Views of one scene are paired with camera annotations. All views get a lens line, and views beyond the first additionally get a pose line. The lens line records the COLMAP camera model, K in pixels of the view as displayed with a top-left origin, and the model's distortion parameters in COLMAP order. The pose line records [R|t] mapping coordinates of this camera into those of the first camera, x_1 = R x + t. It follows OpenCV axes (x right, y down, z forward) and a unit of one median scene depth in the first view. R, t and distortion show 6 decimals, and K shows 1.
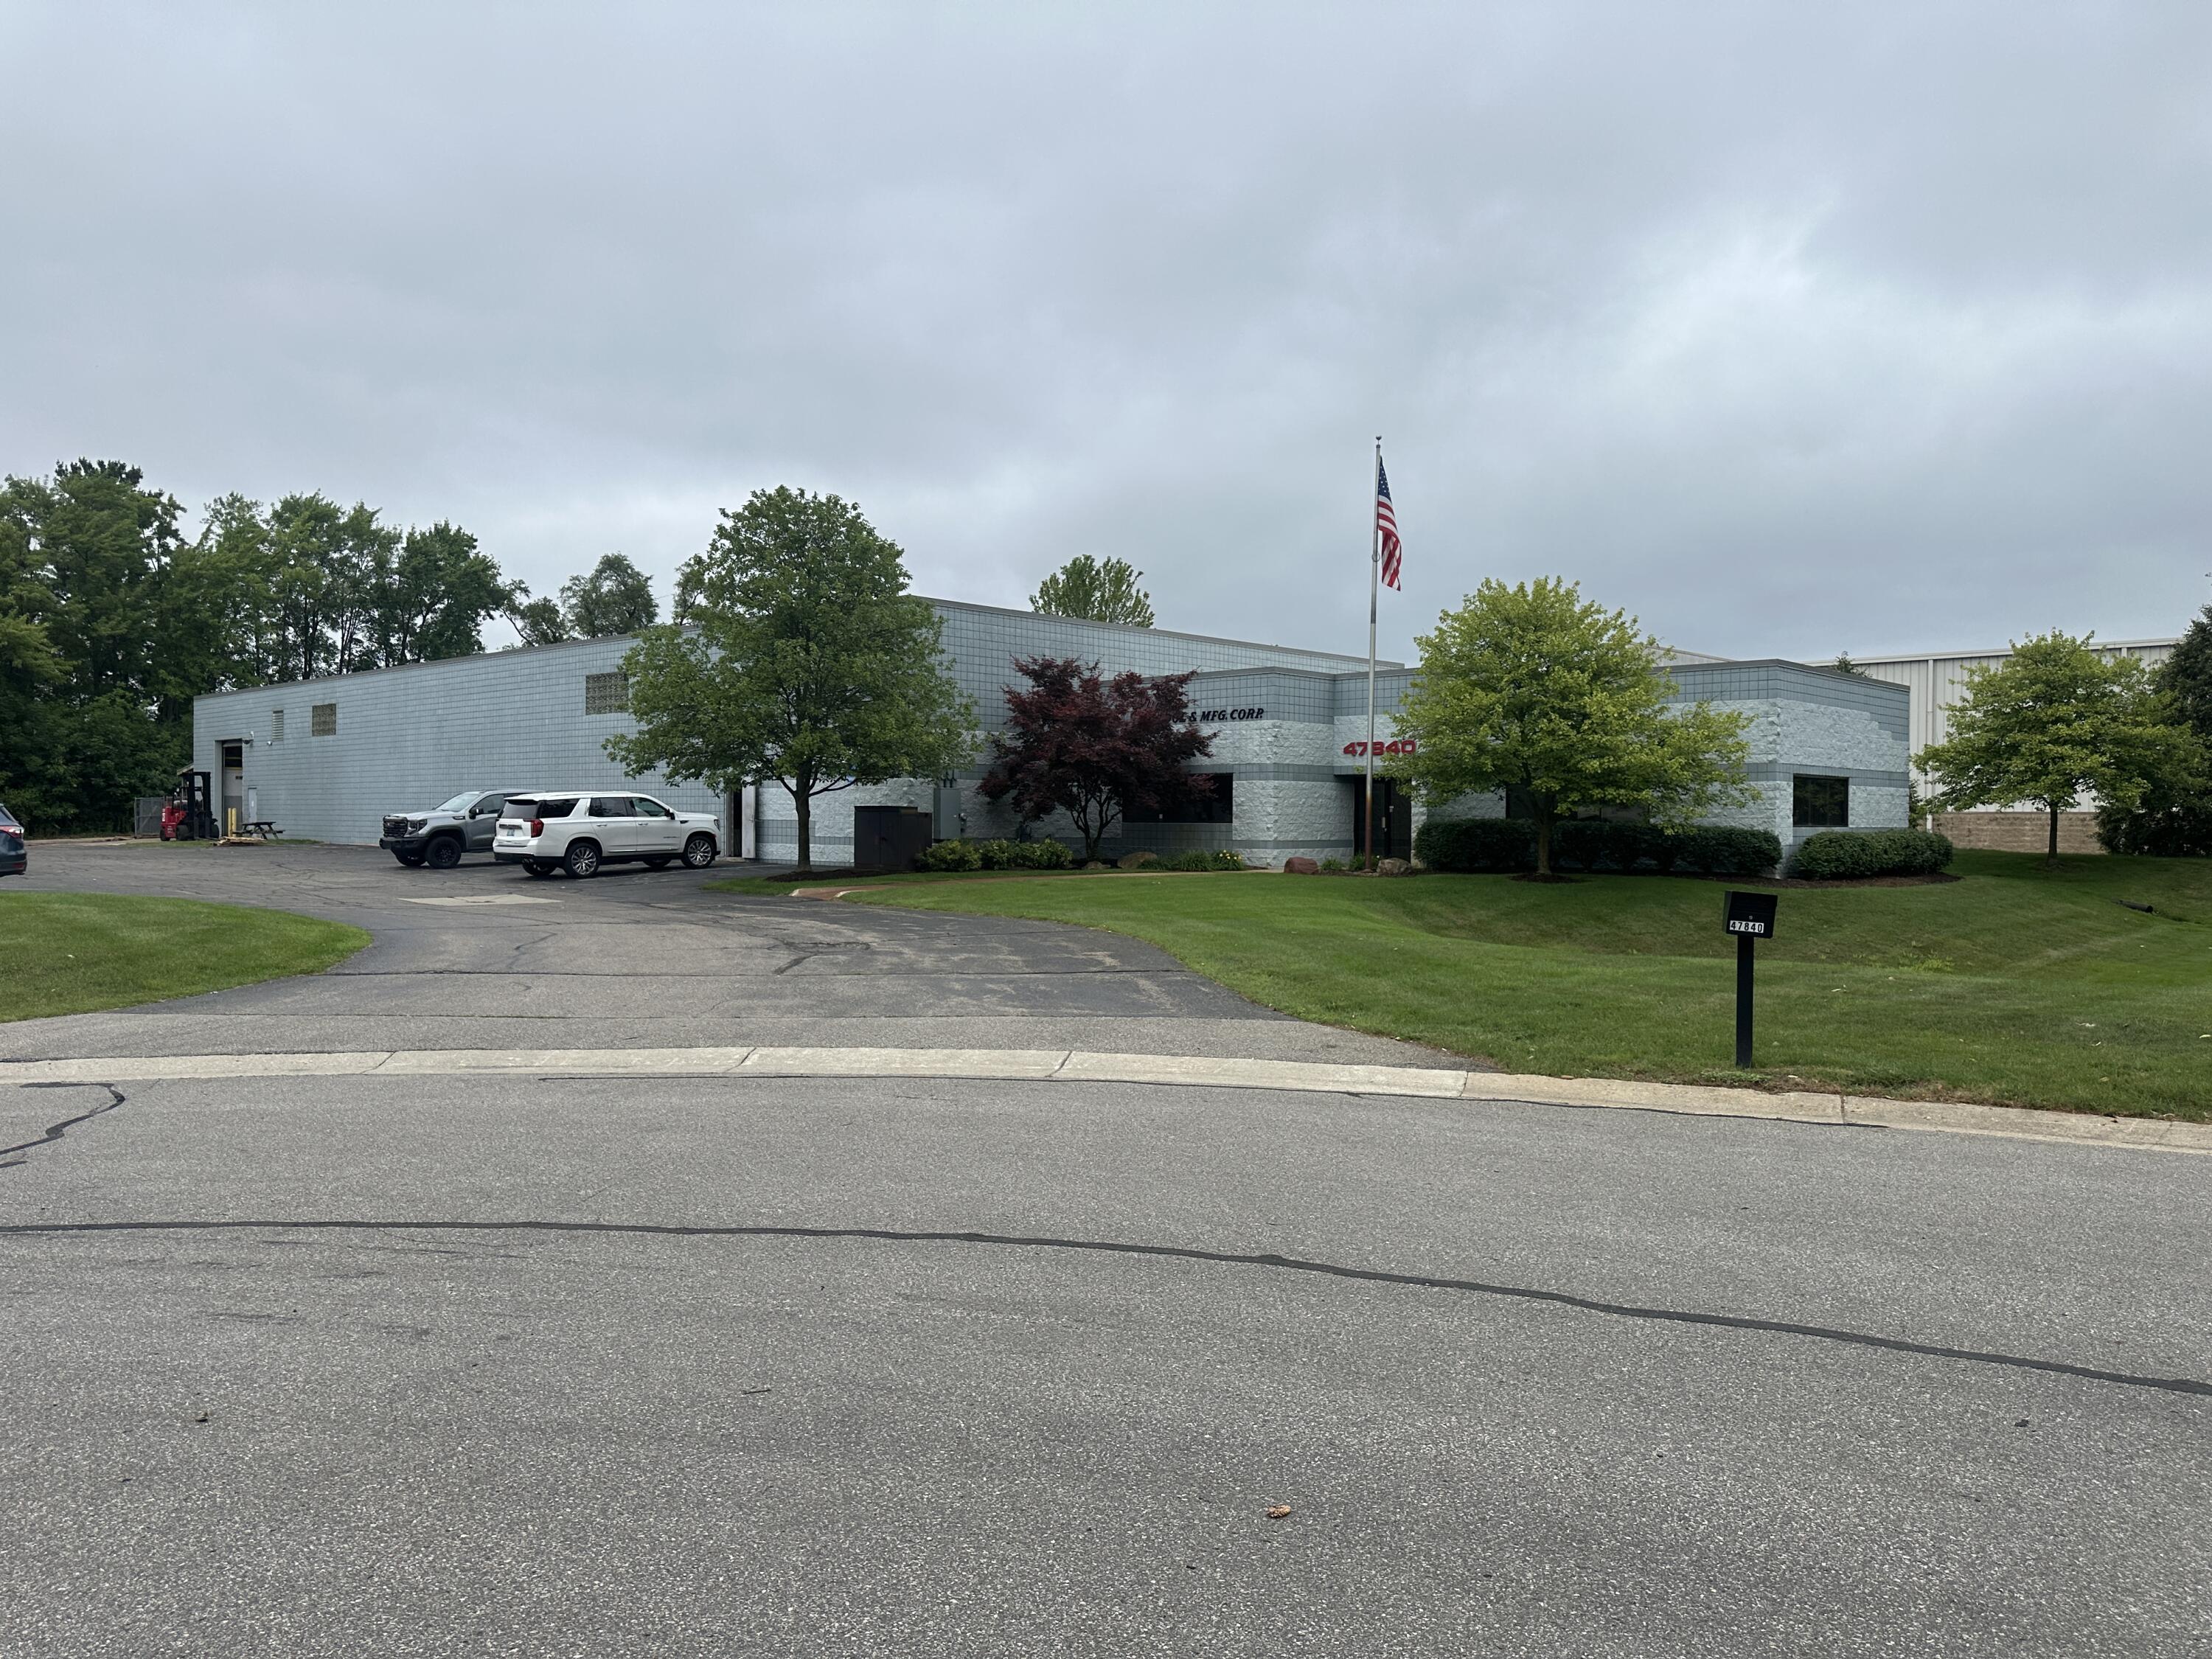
lens RADIAL K [[1557.5, 0, 1096.9], [0, 1557.5, 834.7], [0, 0, 1]] dist [0.114009, -0.156406]
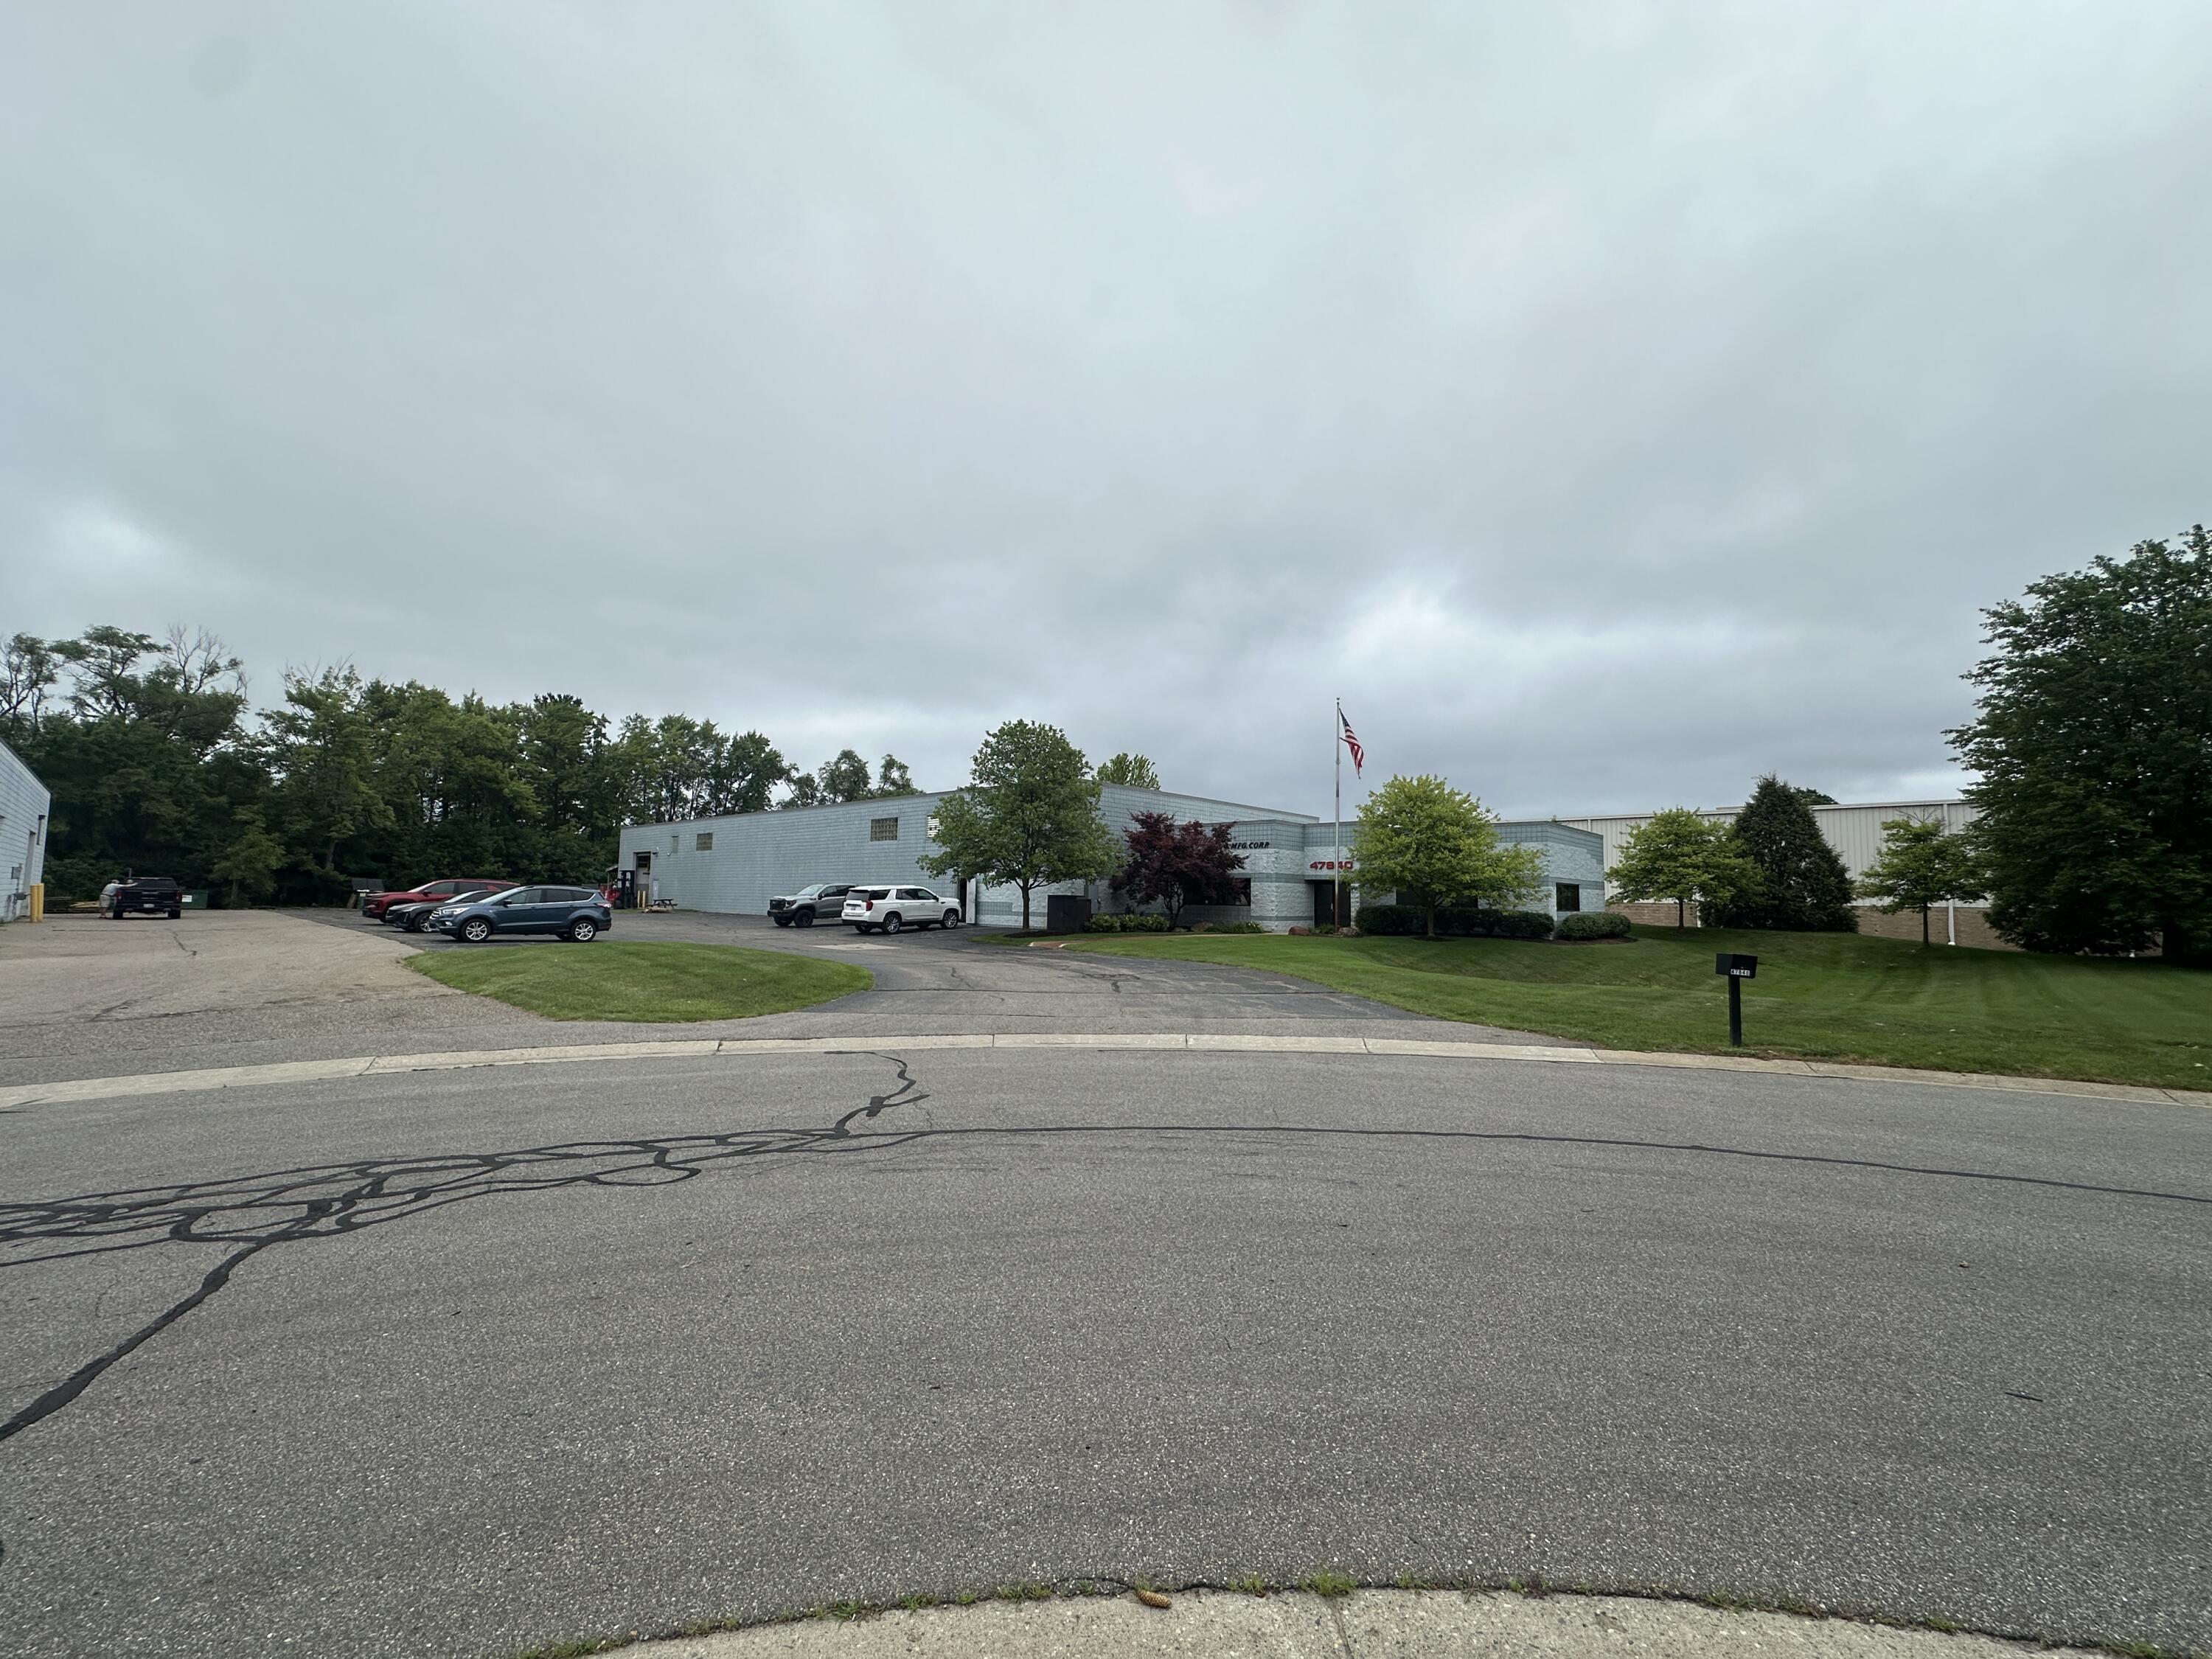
lens RADIAL K [[893.5, 0, 1108.4], [0, 893.5, 826.8], [0, 0, 1]] dist [-0.002676, -0.000303]
pose [[0.999346, 0.012361, 0.033969, -0.112357], [-0.009226, 0.995813, -0.090943, -0.003583], [-0.034951, 0.090571, 0.995277, -0.020386]]
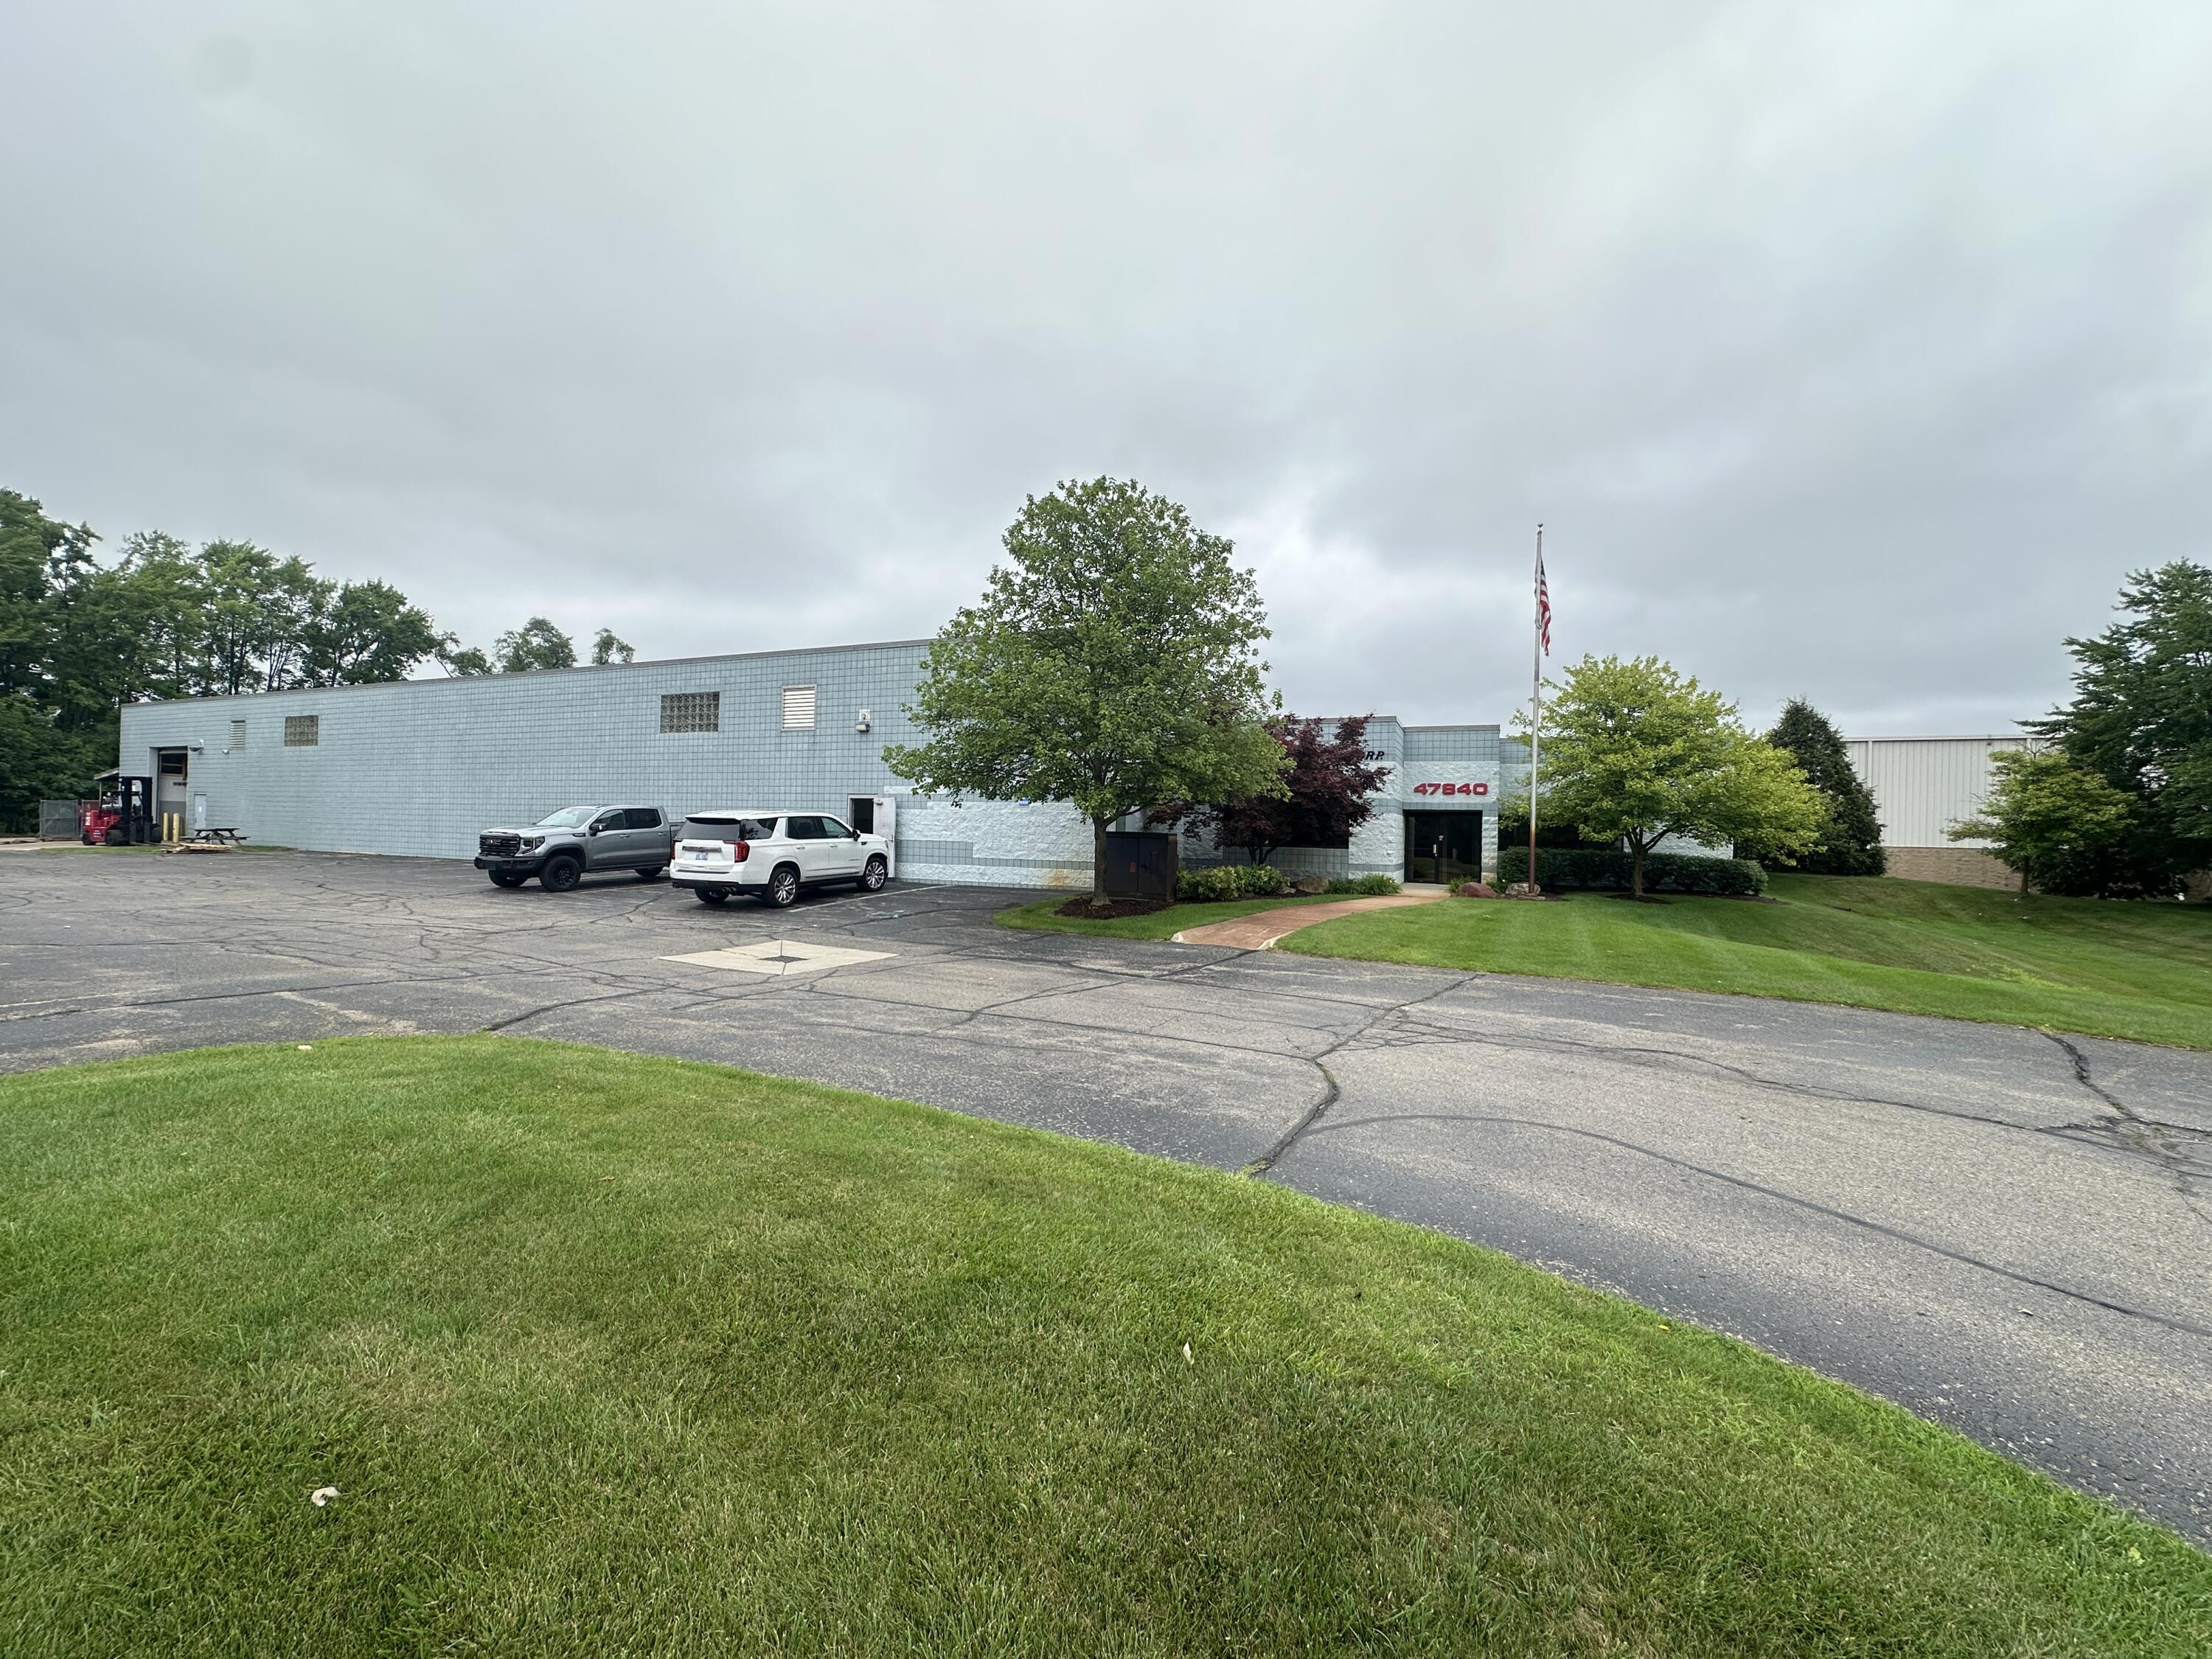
lens RADIAL K [[887.9, 0, 1108.7], [0, 887.9, 828.5], [0, 0, 1]] dist [-0.002244, 0.000442]
pose [[0.937267, 0.015887, 0.348250, -0.313825], [-0.012225, 0.999844, -0.012711, -0.012238], [-0.348398, 0.007656, 0.937316, 0.444105]]
